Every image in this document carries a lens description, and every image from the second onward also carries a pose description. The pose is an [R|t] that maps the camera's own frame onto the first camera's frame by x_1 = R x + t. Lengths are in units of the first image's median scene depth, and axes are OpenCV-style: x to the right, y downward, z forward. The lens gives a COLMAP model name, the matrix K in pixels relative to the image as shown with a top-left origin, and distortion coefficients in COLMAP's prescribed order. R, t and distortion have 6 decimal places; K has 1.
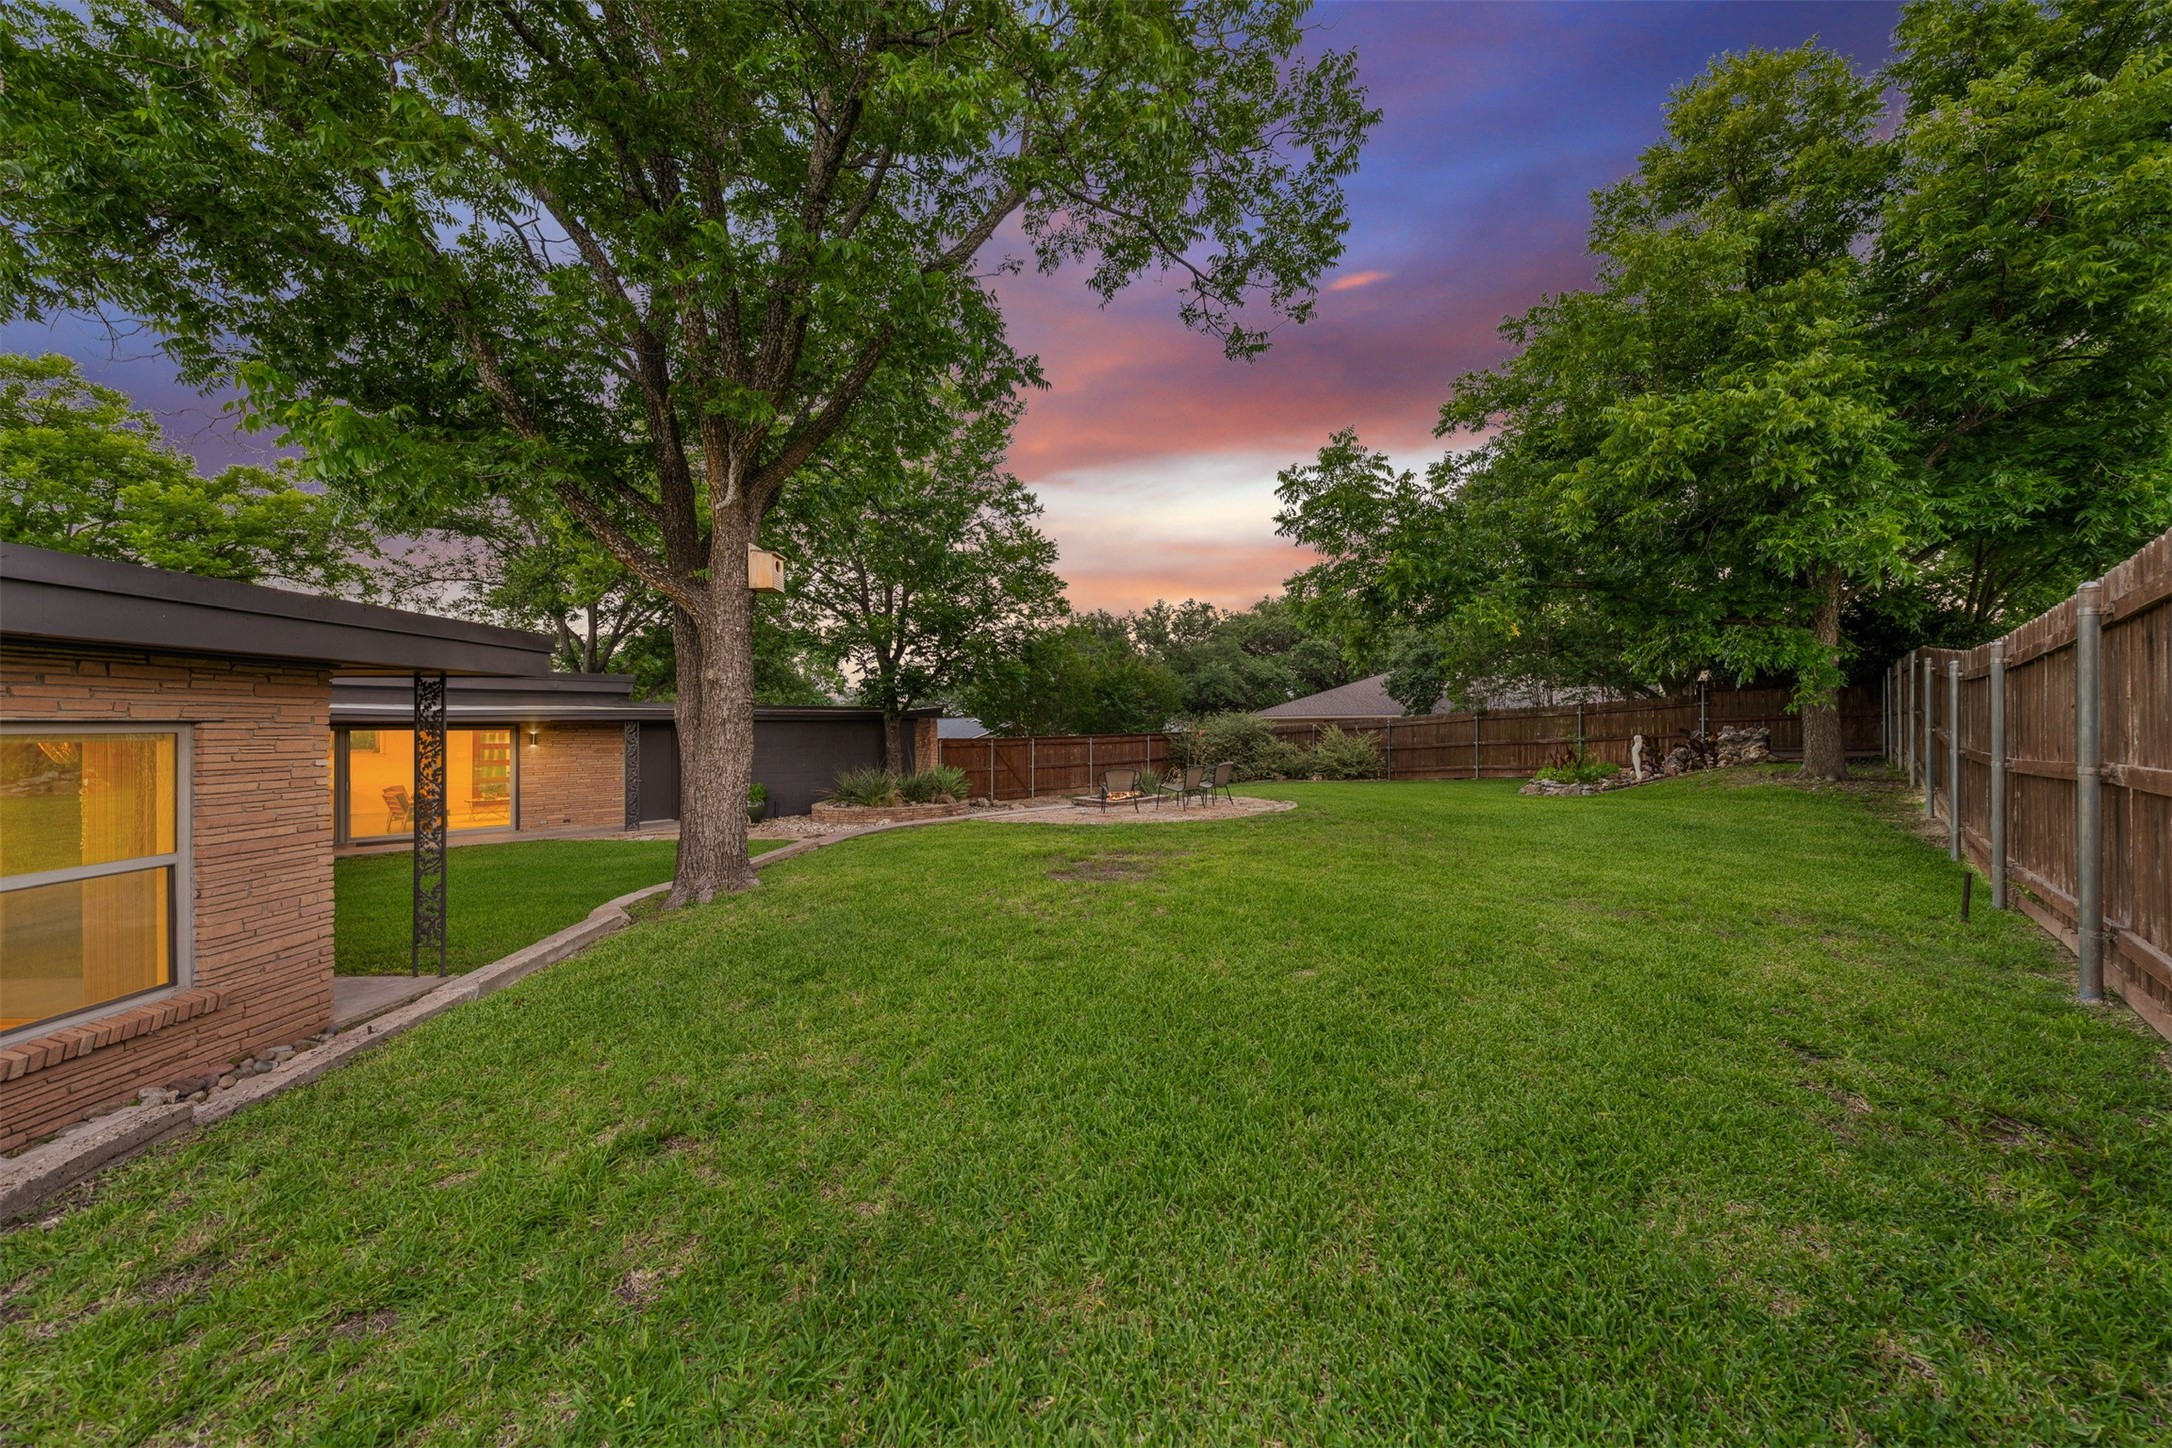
lens RADIAL K [[739.4, 0, 1093.2], [0, 739.4, 714.9], [0, 0, 1]] dist [-0.001189, -0.000106]
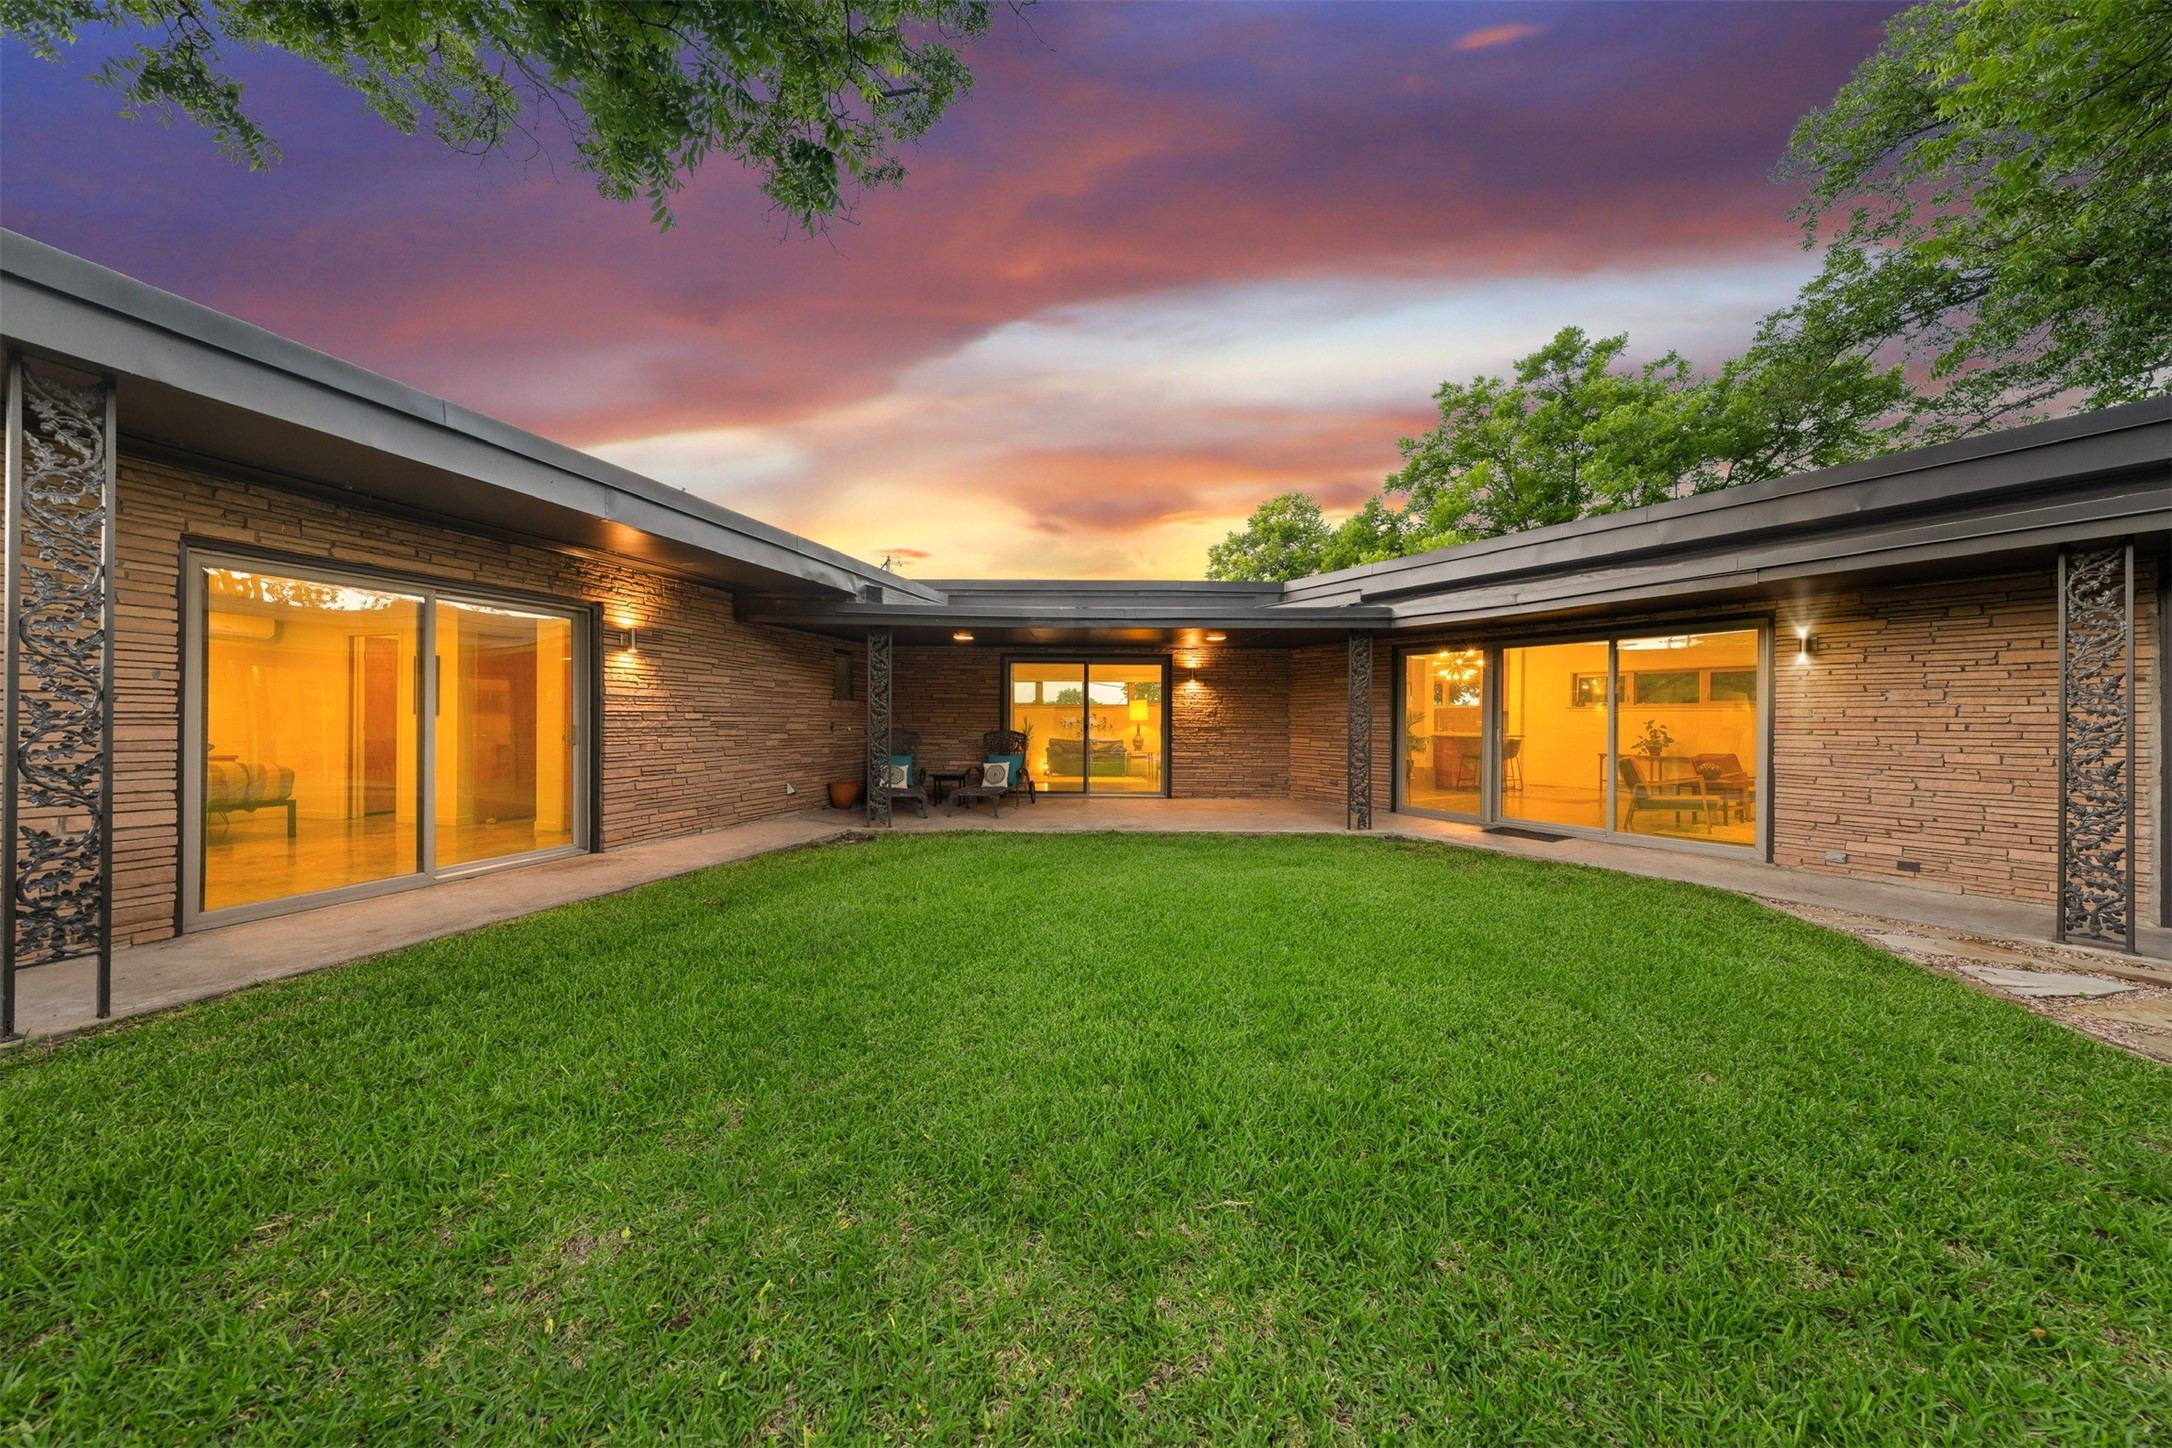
lens RADIAL K [[744.9, 0, 1086.0], [0, 744.9, 724.0], [0, 0, 1]] dist [-0.000443, -0.000035]
pose [[-0.275757, -0.003866, -0.961220, -0.249909], [-0.007477, 0.999970, -0.001876, 0.077512], [0.961198, 0.006670, -0.275778, 0.712224]]
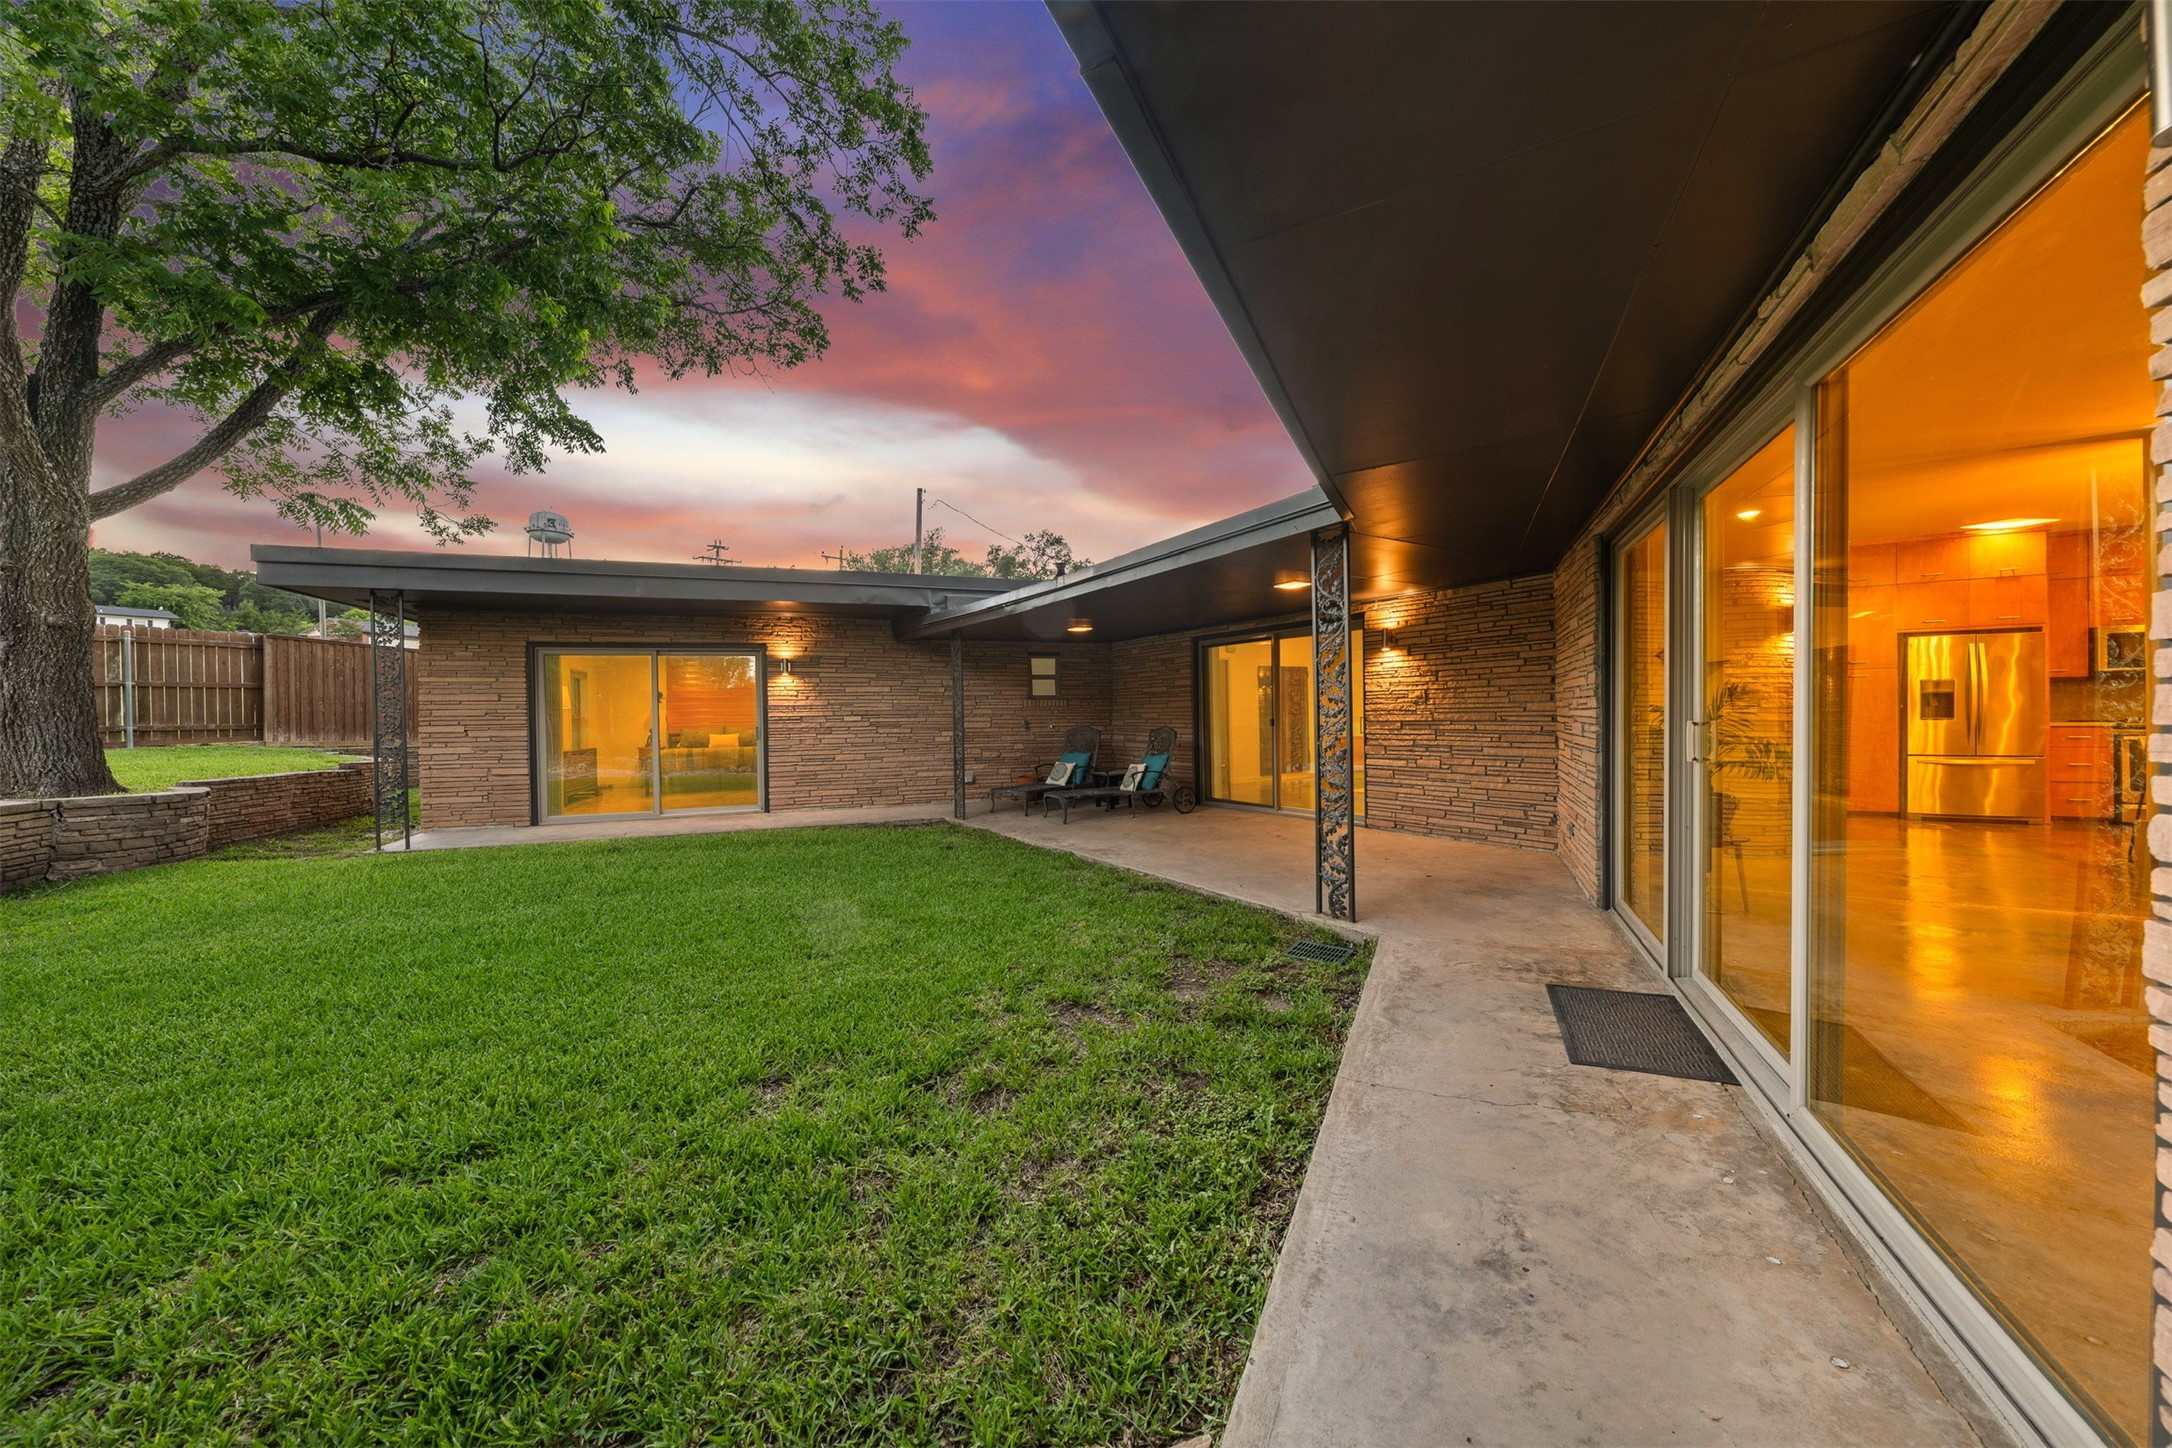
lens RADIAL K [[732.4, 0, 1085.5], [0, 732.4, 721.6], [0, 0, 1]] dist [-0.001141, -0.000039]
pose [[-0.959133, 0.009564, -0.282794, -0.656357], [0.008468, 0.999951, 0.005096, 0.074604], [0.282829, 0.002493, -0.959167, 0.990212]]
